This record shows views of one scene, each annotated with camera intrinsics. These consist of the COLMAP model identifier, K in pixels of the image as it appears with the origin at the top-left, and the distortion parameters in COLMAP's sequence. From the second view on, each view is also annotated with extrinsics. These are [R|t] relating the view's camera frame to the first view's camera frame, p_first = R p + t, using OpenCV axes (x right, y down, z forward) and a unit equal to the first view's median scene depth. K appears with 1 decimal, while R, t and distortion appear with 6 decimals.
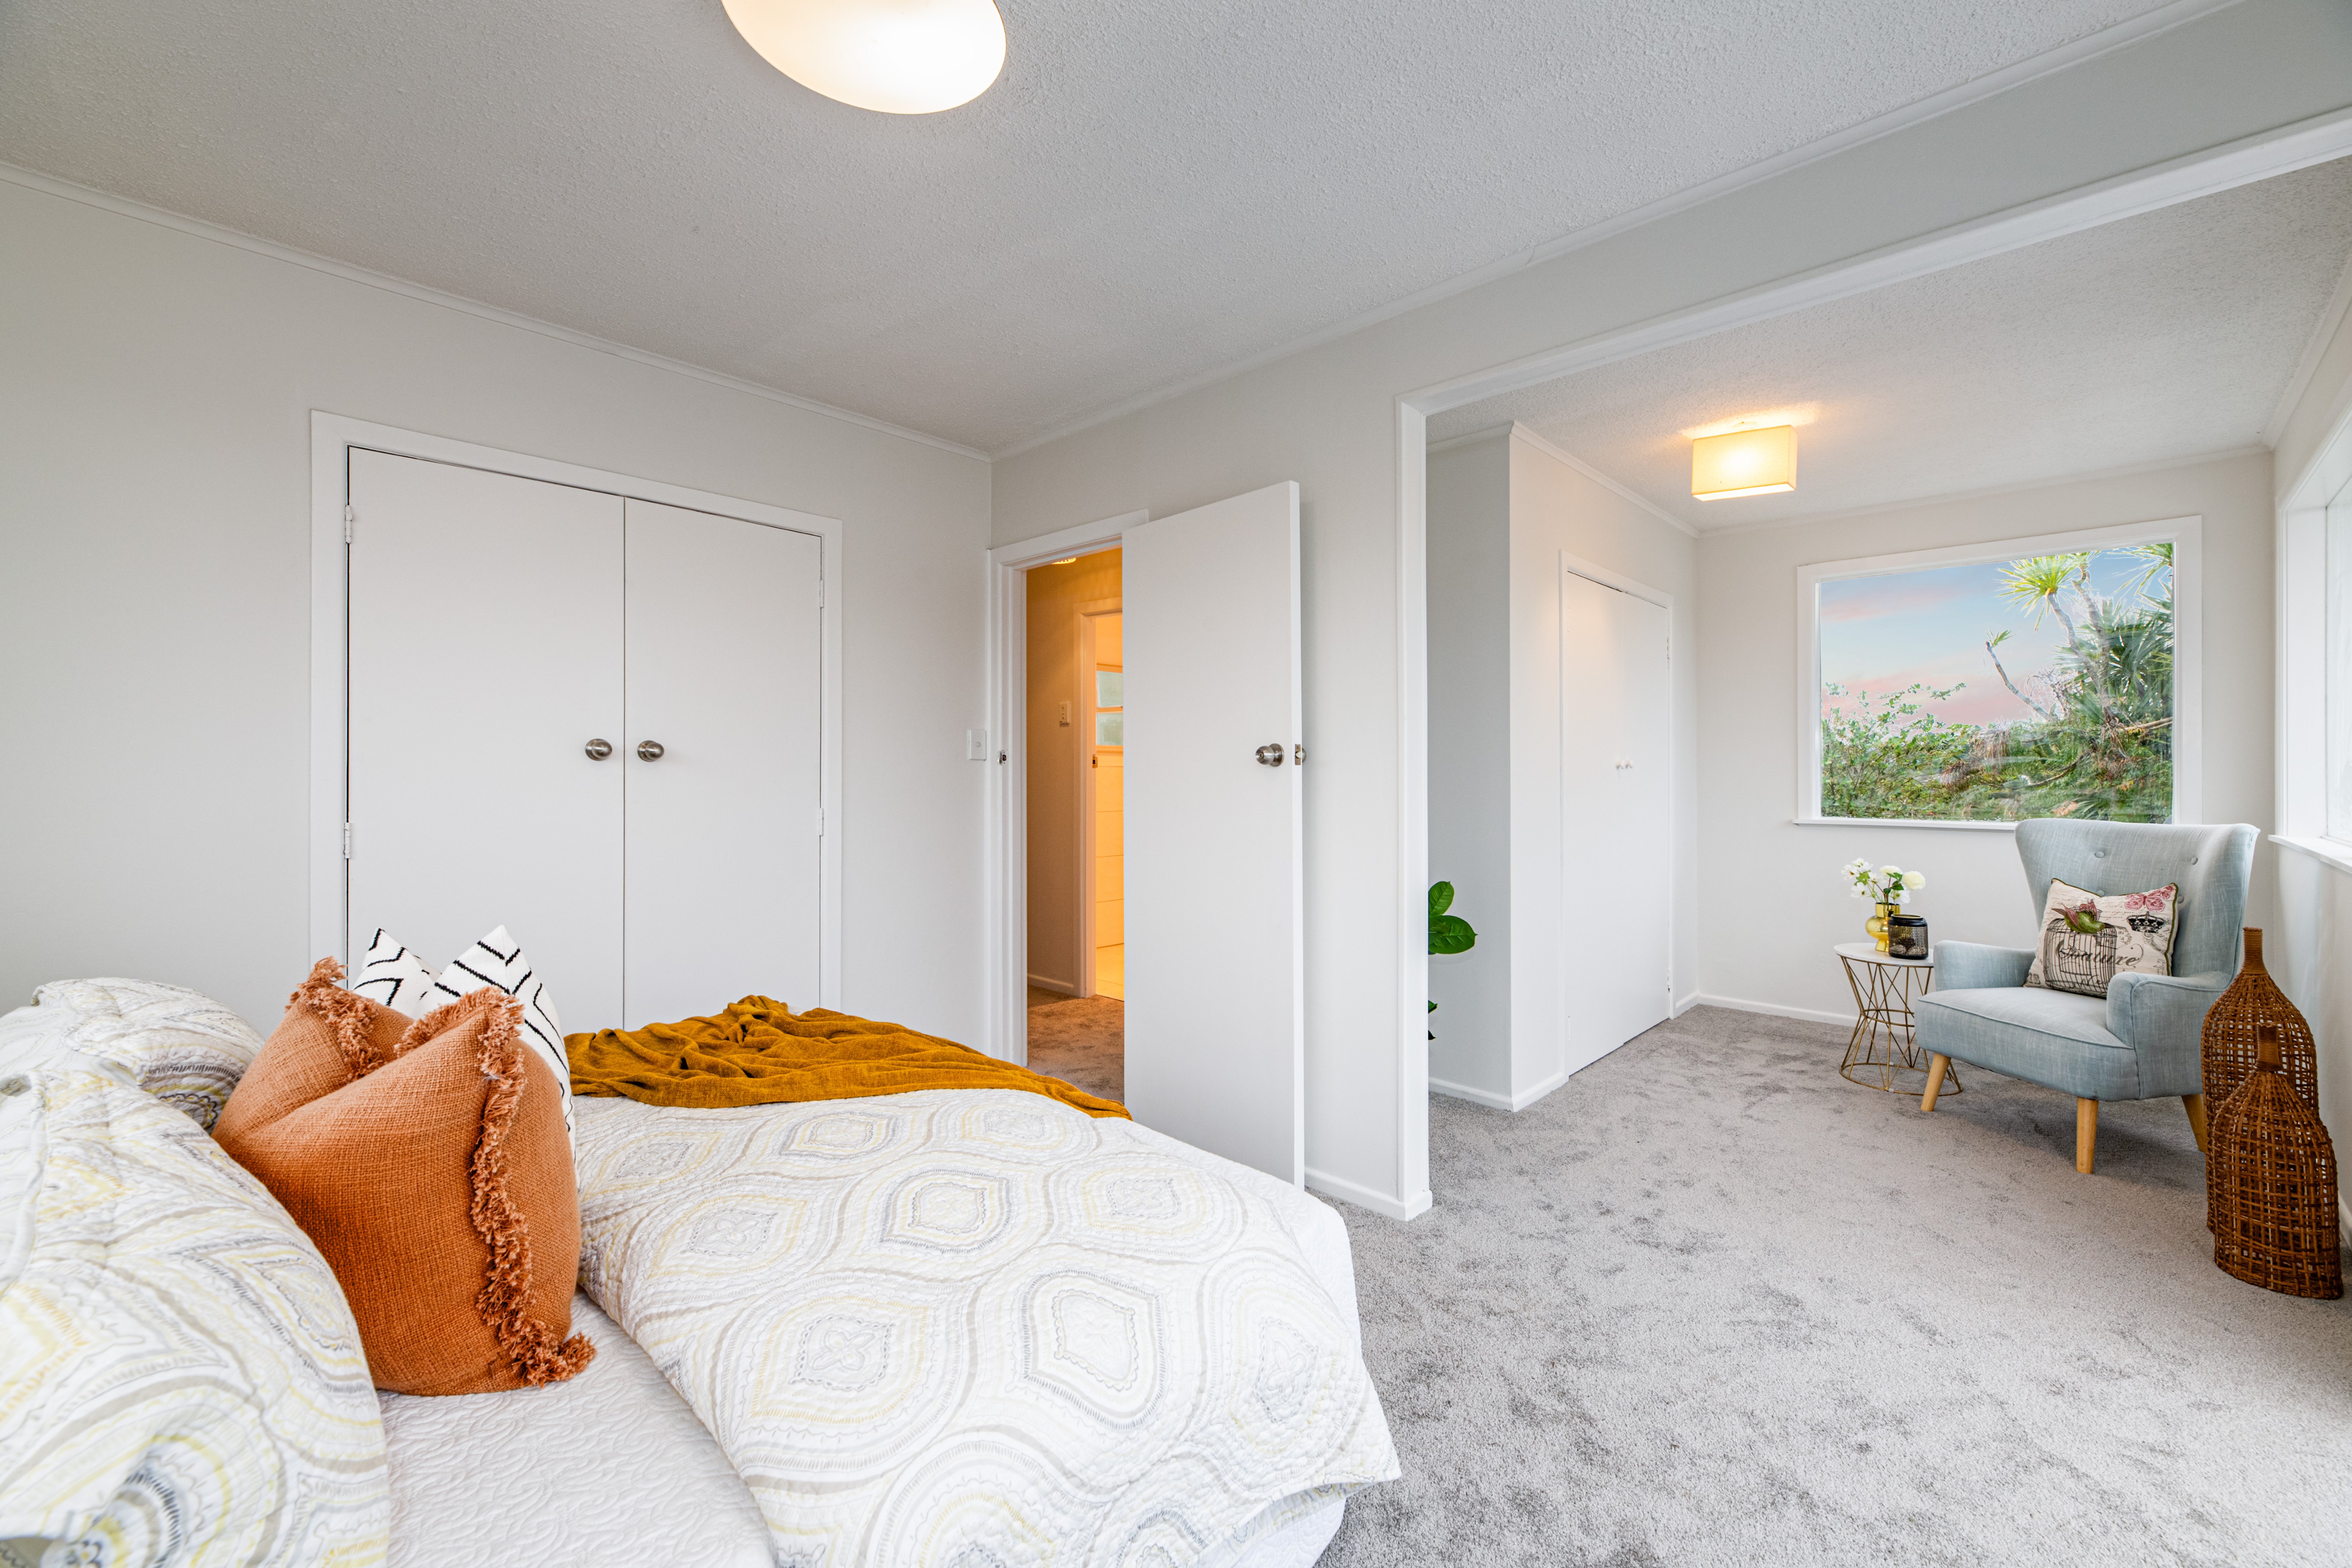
lens RADIAL K [[969.8, 0, 1168.2], [0, 969.8, 767.6], [0, 0, 1]] dist [-0.009462, 0.001176]
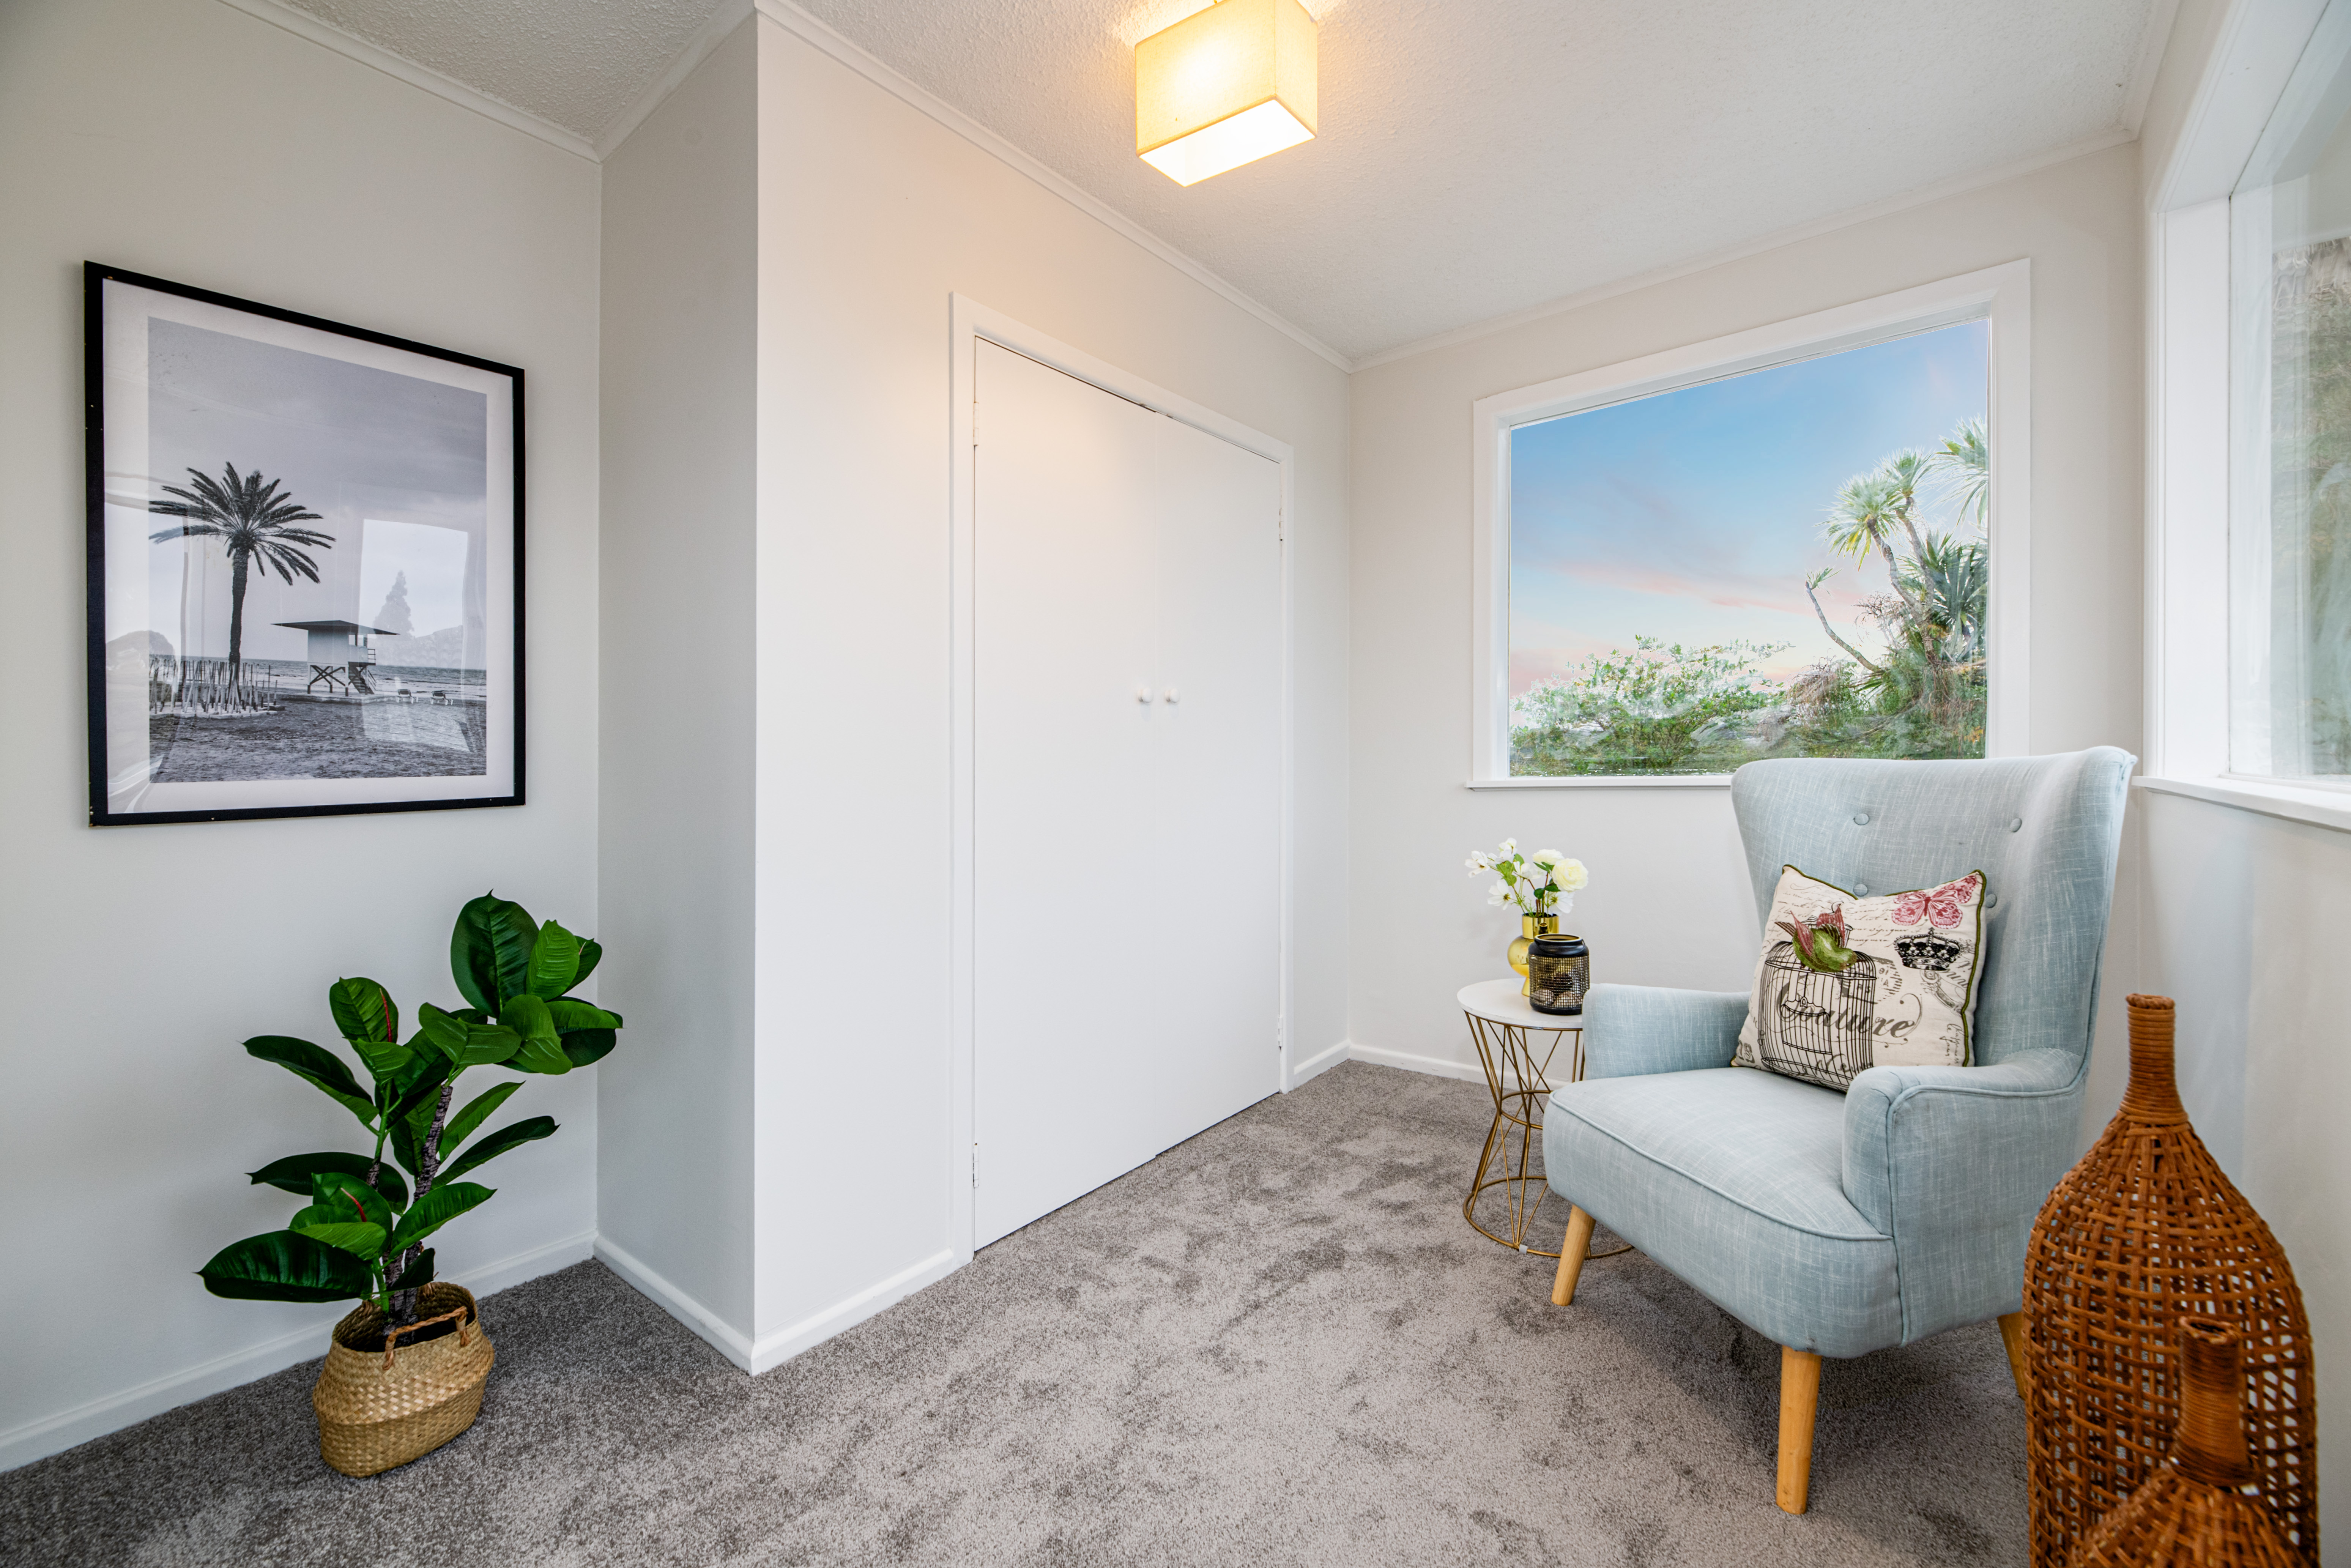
lens RADIAL K [[969.4, 0, 1180.5], [0, 969.4, 795.1], [0, 0, 1]] dist [-0.009462, 0.001176]
pose [[0.994726, -0.028700, 0.098472, 0.547476], [0.025337, 0.999058, 0.035235, 0.048893], [-0.099391, -0.032554, 0.994516, 0.508431]]
